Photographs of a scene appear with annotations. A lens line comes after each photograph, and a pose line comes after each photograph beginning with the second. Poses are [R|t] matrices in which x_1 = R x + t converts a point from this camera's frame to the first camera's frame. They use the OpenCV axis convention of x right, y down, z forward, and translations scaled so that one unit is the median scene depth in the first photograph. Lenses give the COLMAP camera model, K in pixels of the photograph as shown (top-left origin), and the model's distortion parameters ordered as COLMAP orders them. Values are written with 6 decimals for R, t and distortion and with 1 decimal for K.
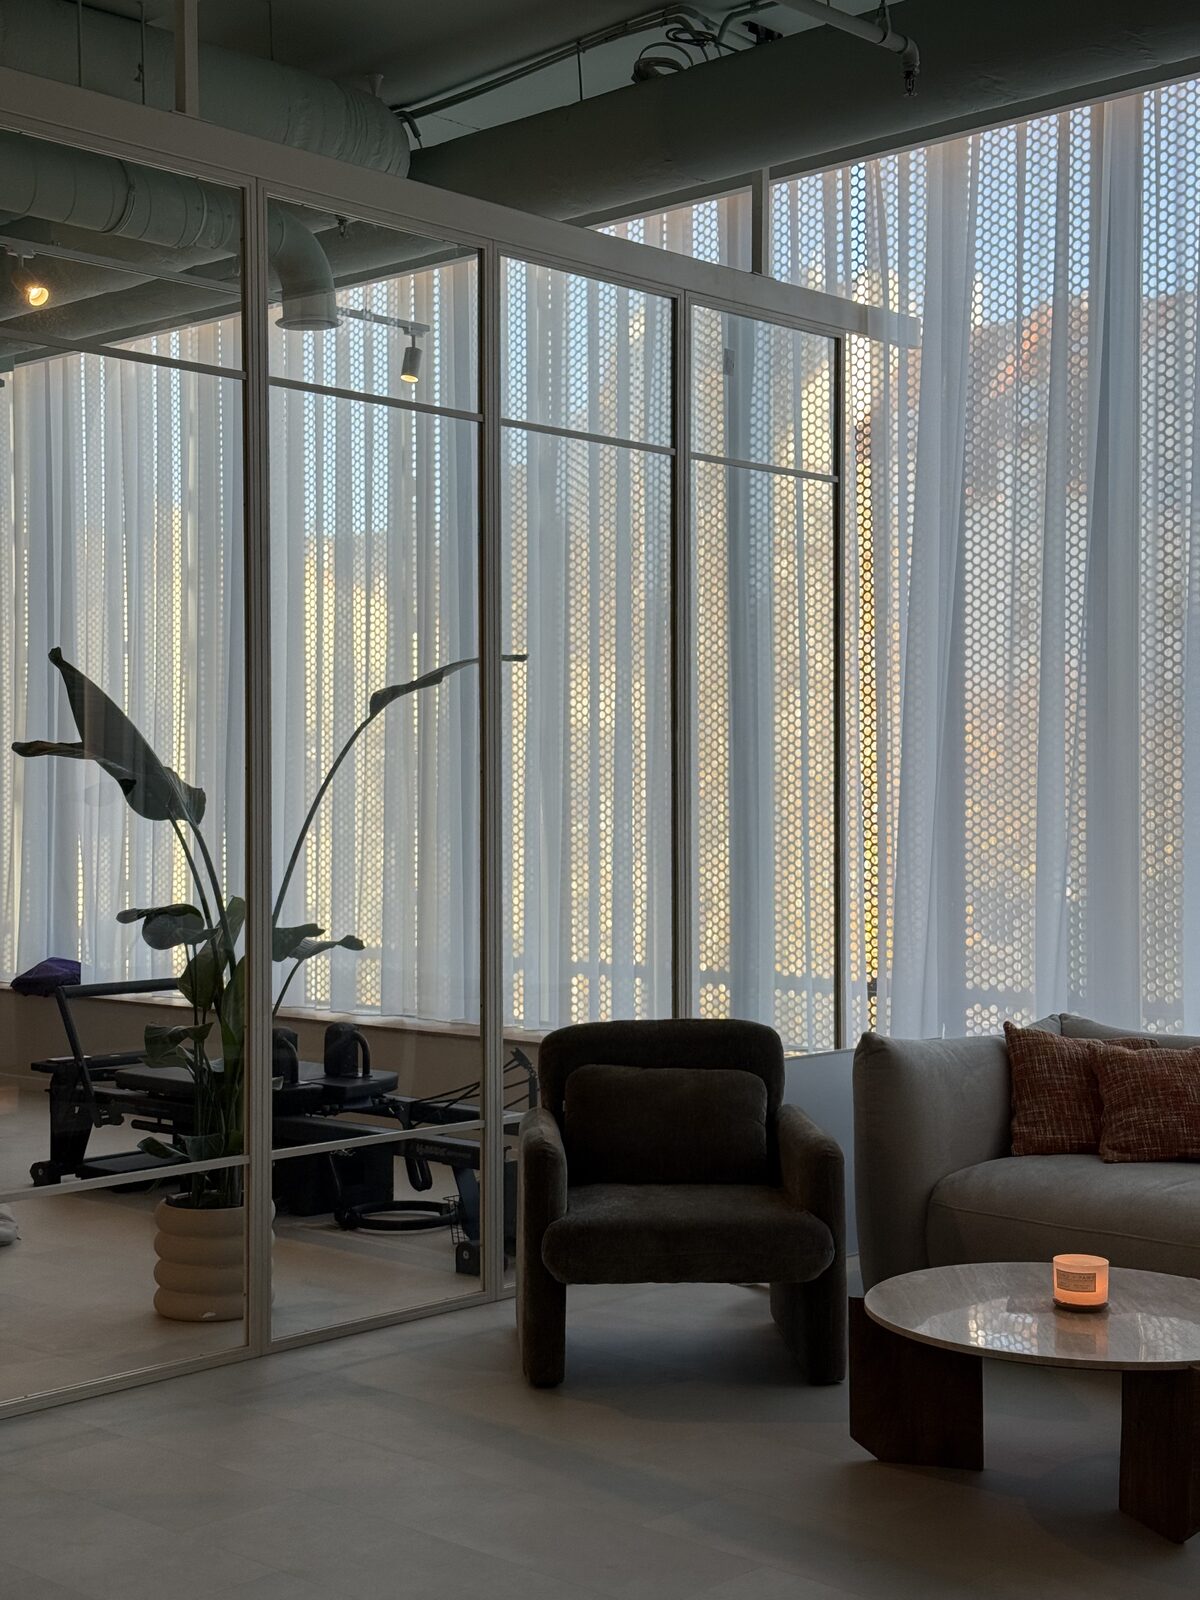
lens RADIAL K [[2189.8, 0, 598.1], [0, 2189.8, 816.8], [0, 0, 1]] dist [0.073954, 0.000000]
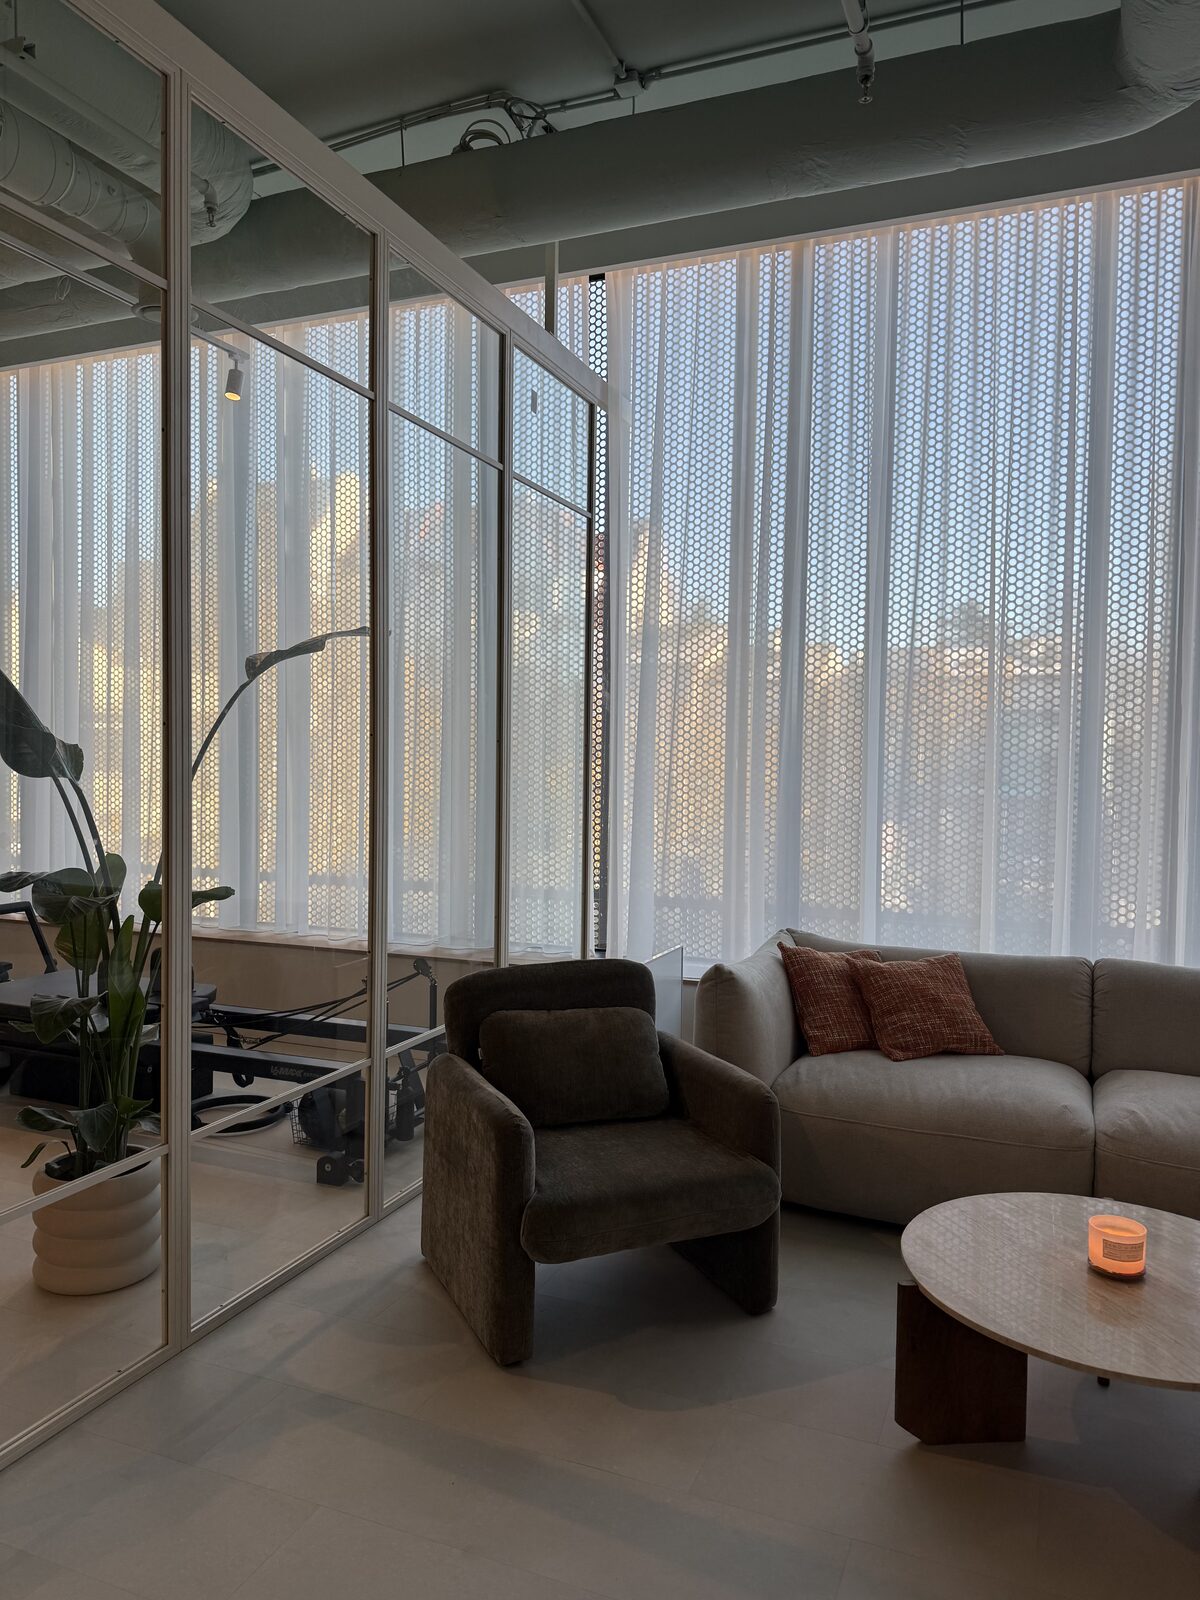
lens RADIAL K [[1122.7, 0, 602.0], [0, 1122.7, 803.4], [0, 0, 1]] dist [0.019183, -0.037614]
pose [[0.936932, 0.000318, 0.349512, -0.140474], [-0.012007, 0.999439, 0.031279, -0.005099], [-0.349305, -0.033502, 0.936410, 0.456863]]
